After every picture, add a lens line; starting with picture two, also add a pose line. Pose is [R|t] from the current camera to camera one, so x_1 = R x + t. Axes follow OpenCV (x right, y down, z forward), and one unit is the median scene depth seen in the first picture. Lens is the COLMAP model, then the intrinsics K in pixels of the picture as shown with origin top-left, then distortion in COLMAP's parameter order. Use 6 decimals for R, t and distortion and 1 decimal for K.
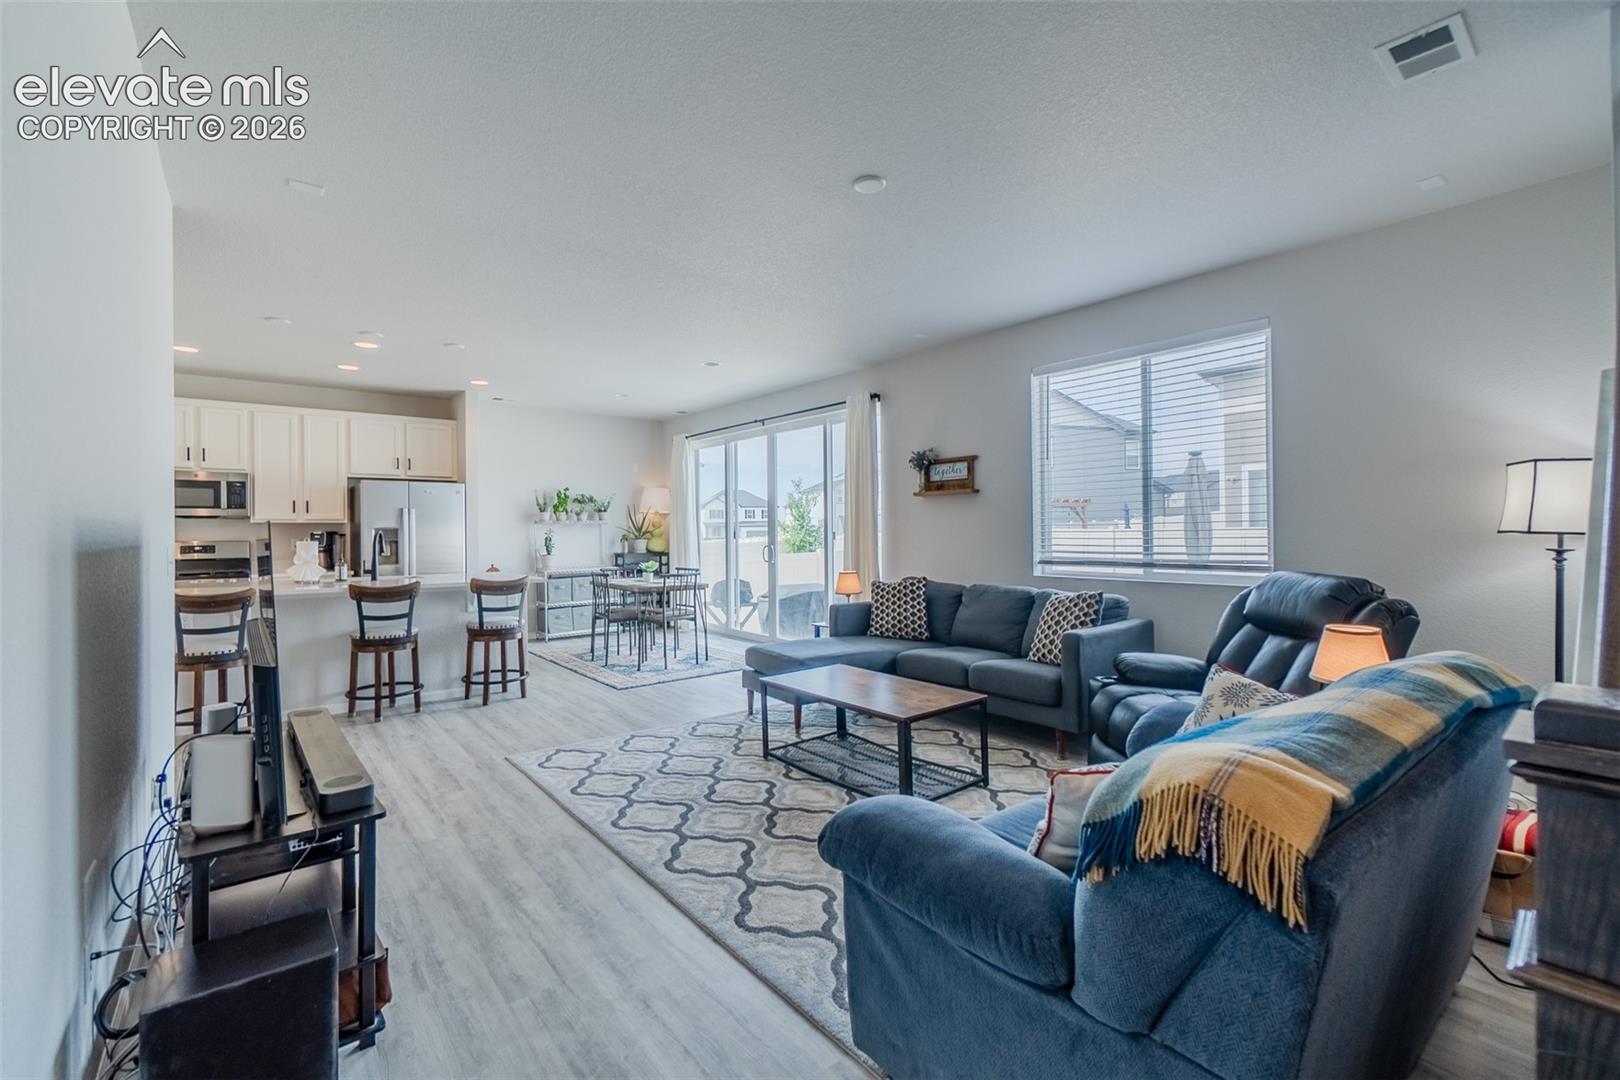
lens RADIAL K [[711.1, 0, 809.6], [0, 711.1, 535.9], [0, 0, 1]] dist [-0.001565, -0.000079]
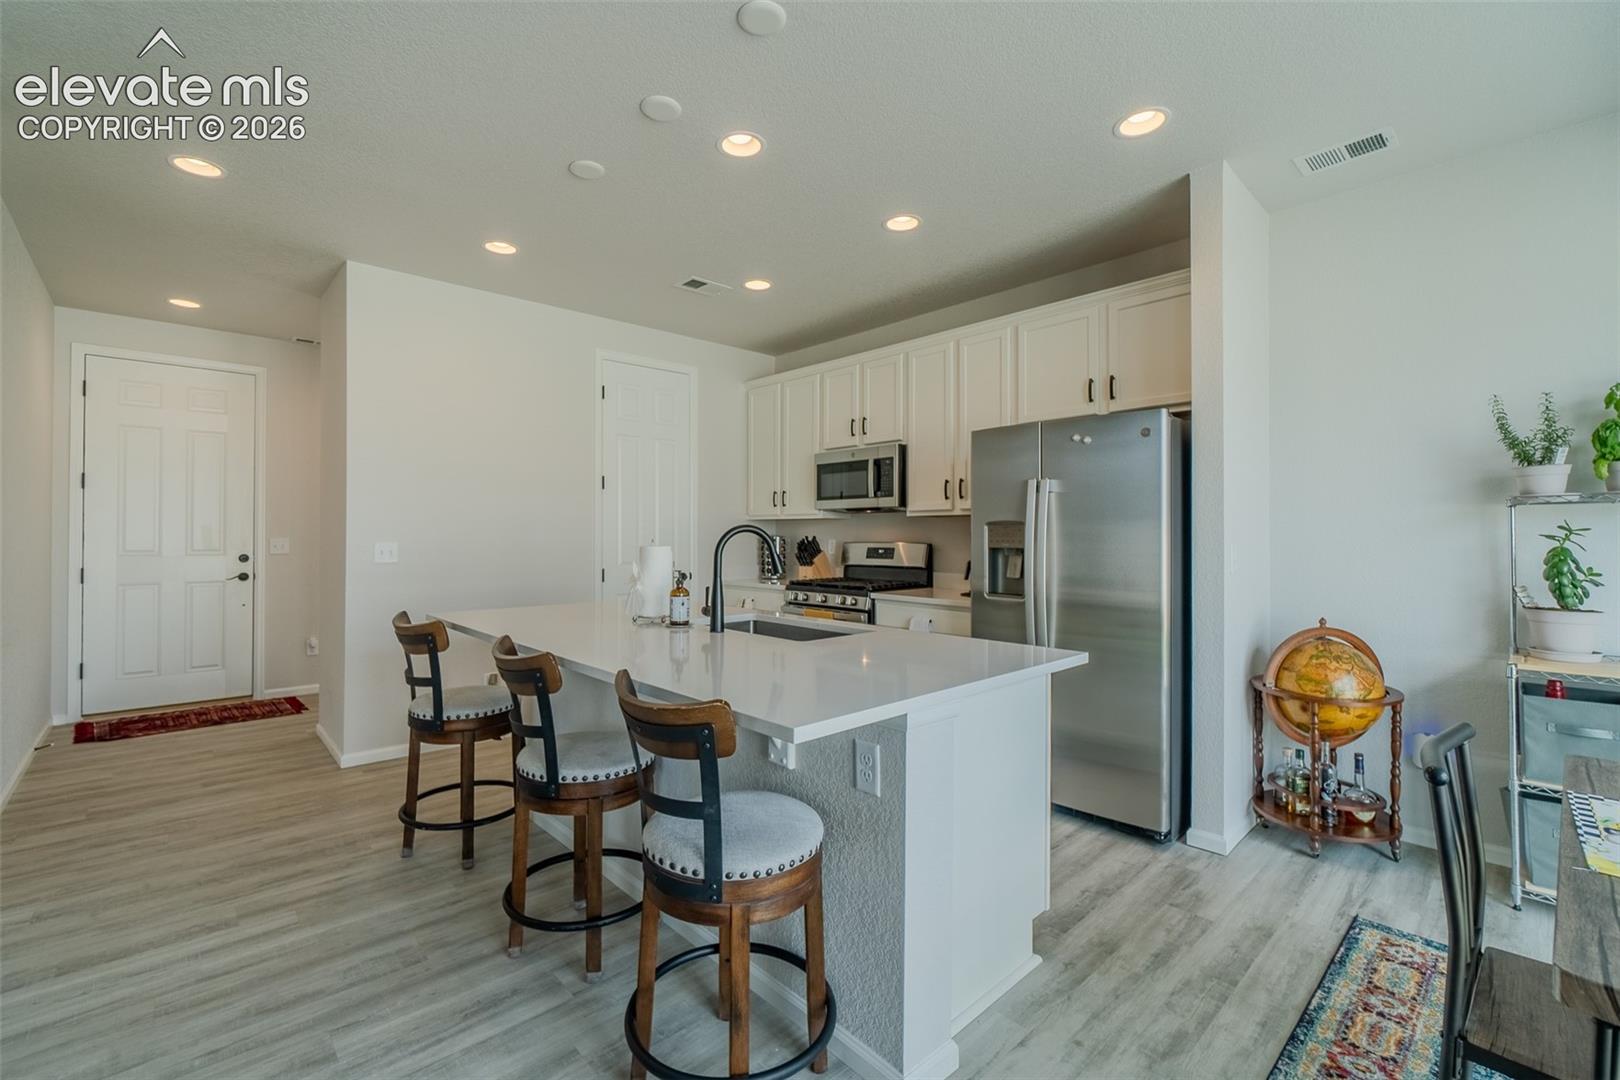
lens RADIAL K [[694.5, 0, 801.4], [0, 694.5, 532.5], [0, 0, 1]] dist [-0.002393, -0.000086]
pose [[0.061287, 0.008076, -0.998088, -0.111193], [-0.003579, 0.999963, 0.007871, -0.007181], [0.998114, 0.003090, 0.061313, 0.740589]]
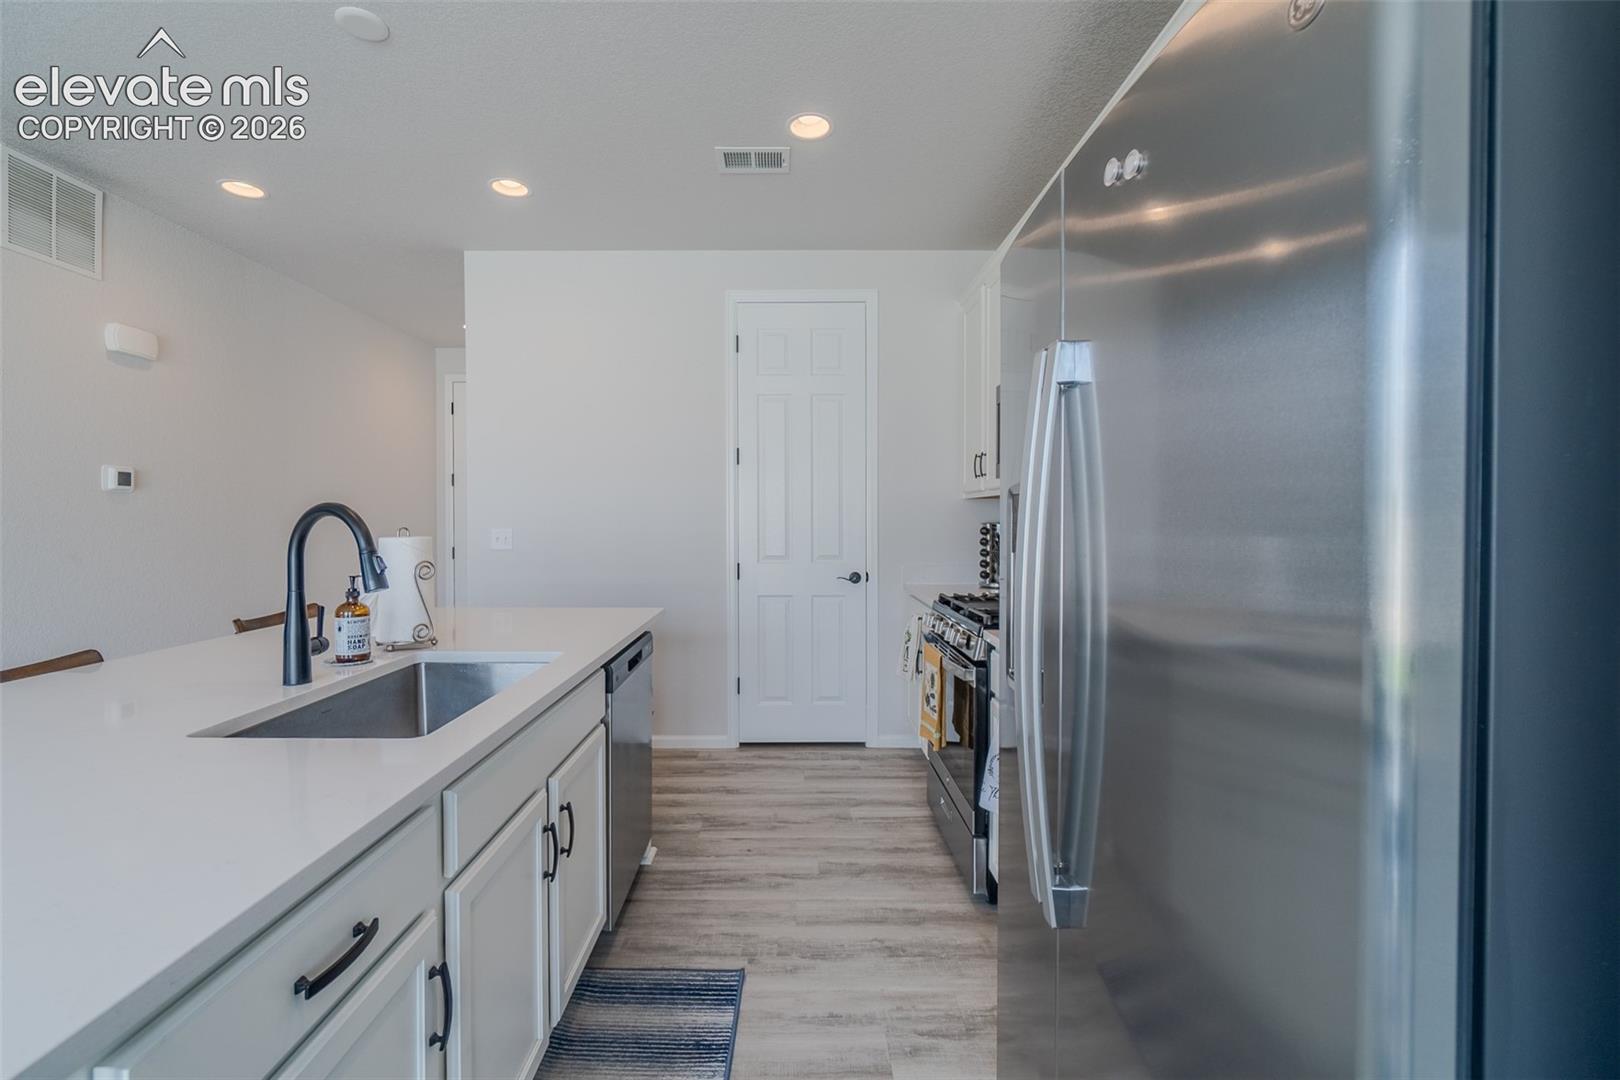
lens RADIAL K [[698.9, 0, 801.2], [0, 698.9, 531.6], [0, 0, 1]] dist [-0.000921, 0.000051]
pose [[-0.628651, 0.021810, -0.777382, -0.375136], [0.004198, 0.999687, 0.024652, -0.004276], [0.777677, 0.012234, -0.628546, 0.951683]]
